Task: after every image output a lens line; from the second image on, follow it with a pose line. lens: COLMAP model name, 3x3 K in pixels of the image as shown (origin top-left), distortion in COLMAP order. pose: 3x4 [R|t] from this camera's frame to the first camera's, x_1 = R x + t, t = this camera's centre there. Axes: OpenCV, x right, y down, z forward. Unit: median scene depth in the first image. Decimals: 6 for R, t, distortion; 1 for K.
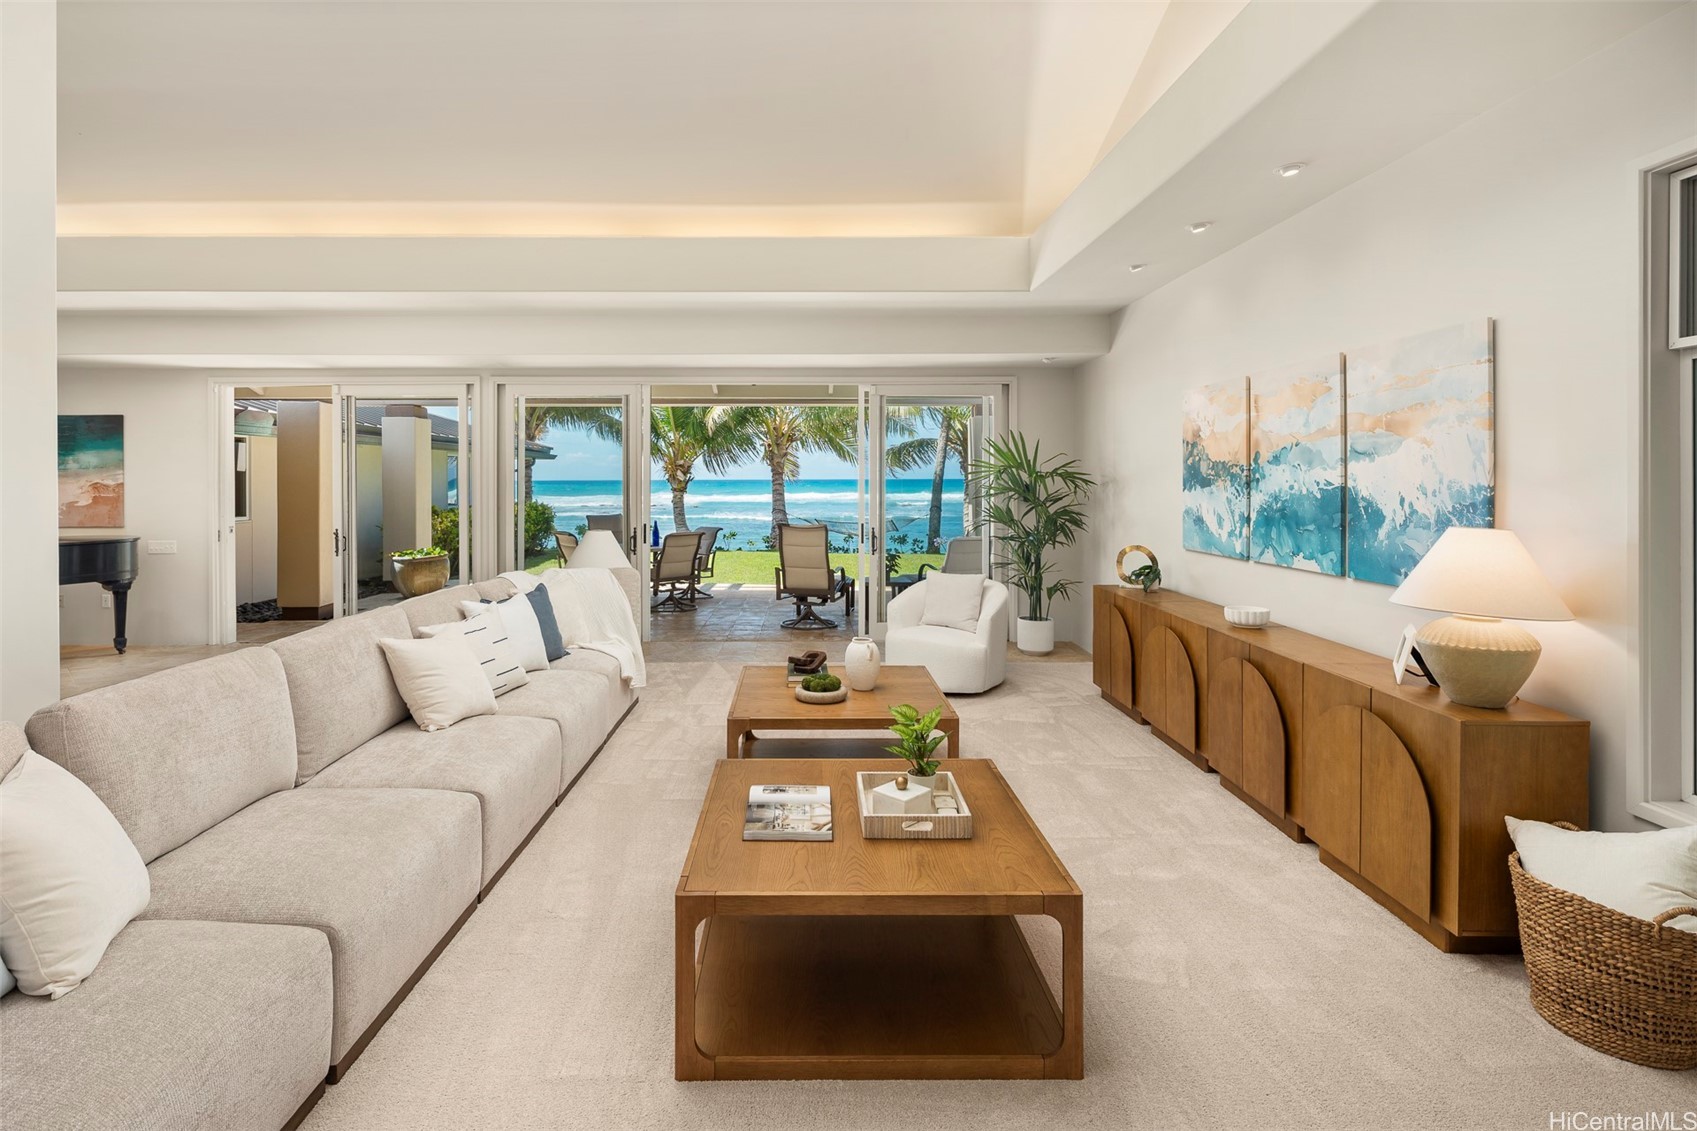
lens RADIAL K [[826.0, 0, 809.4], [0, 826.0, 477.7], [0, 0, 1]] dist [0.001238, -0.000817]
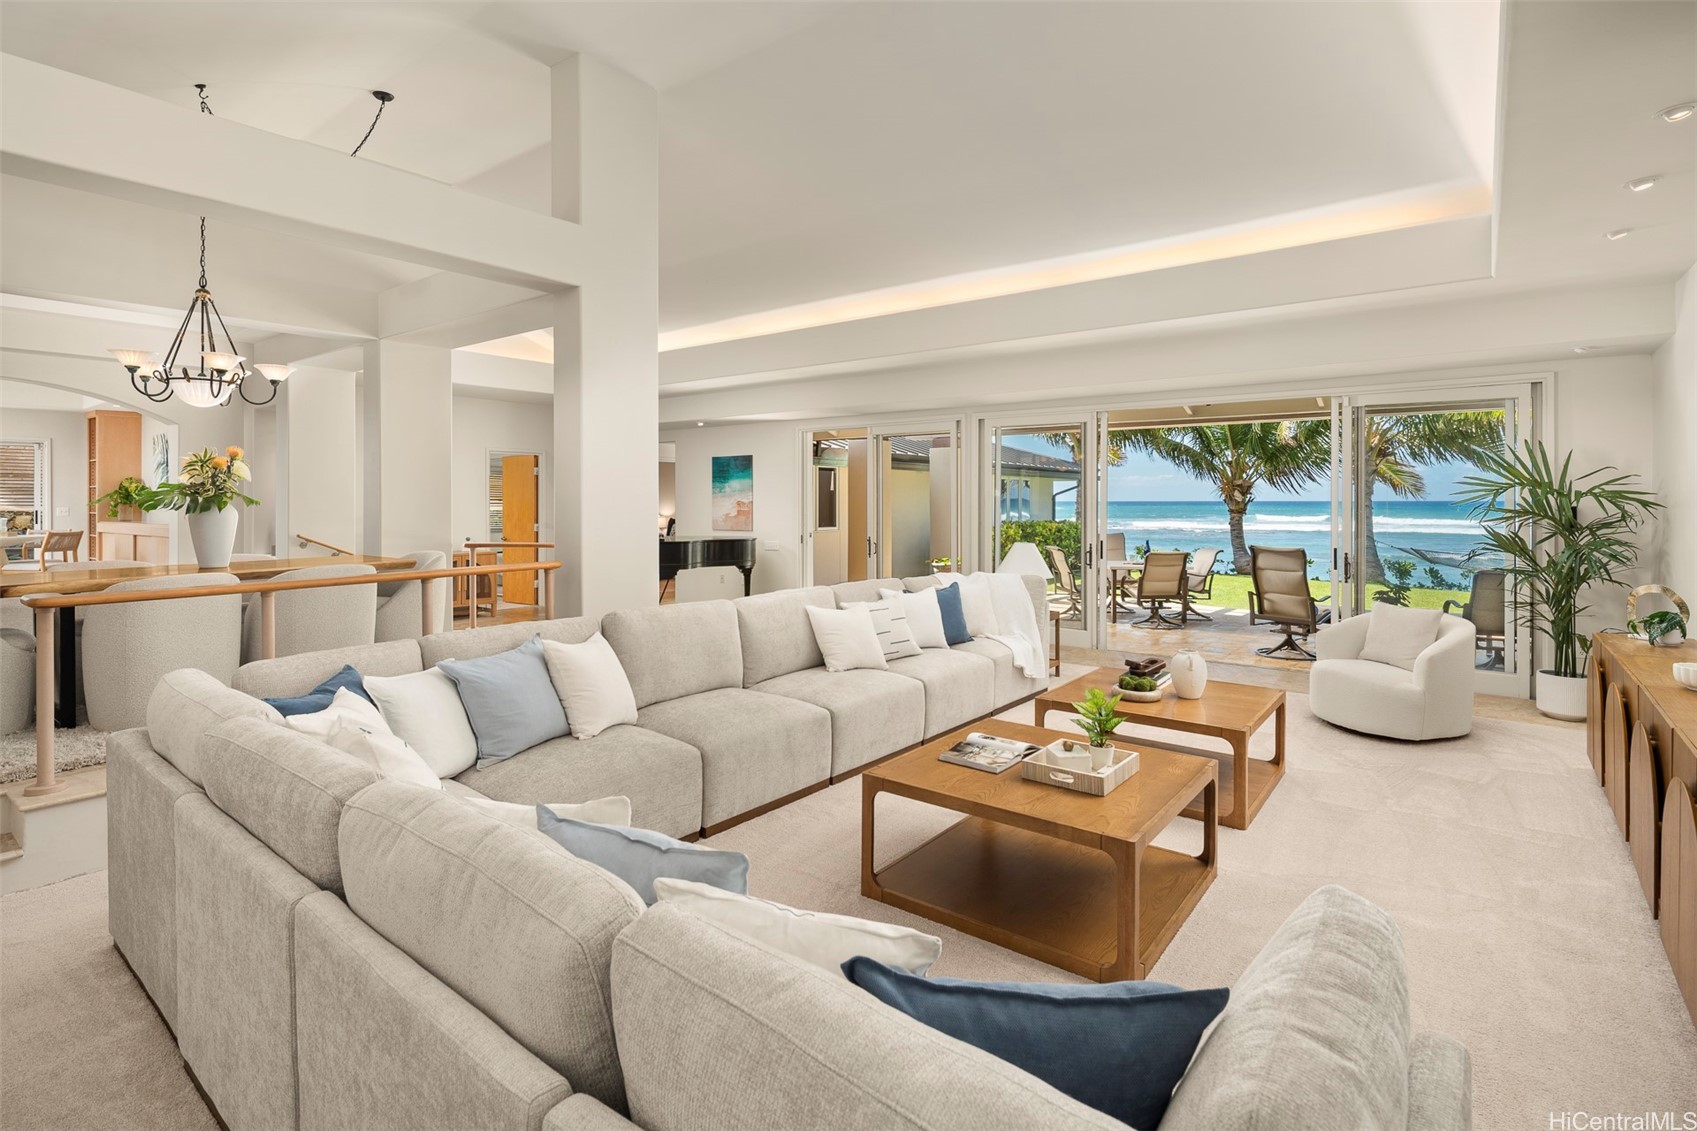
lens RADIAL K [[823.9, 0, 844.8], [0, 823.9, 505.5], [0, 0, 1]] dist [-0.001724, -0.000385]
pose [[0.789071, 0.006681, -0.614266, 0.216455], [-0.001423, 0.999958, 0.009048, 0.000818], [0.614301, -0.006265, 0.789047, -0.060025]]
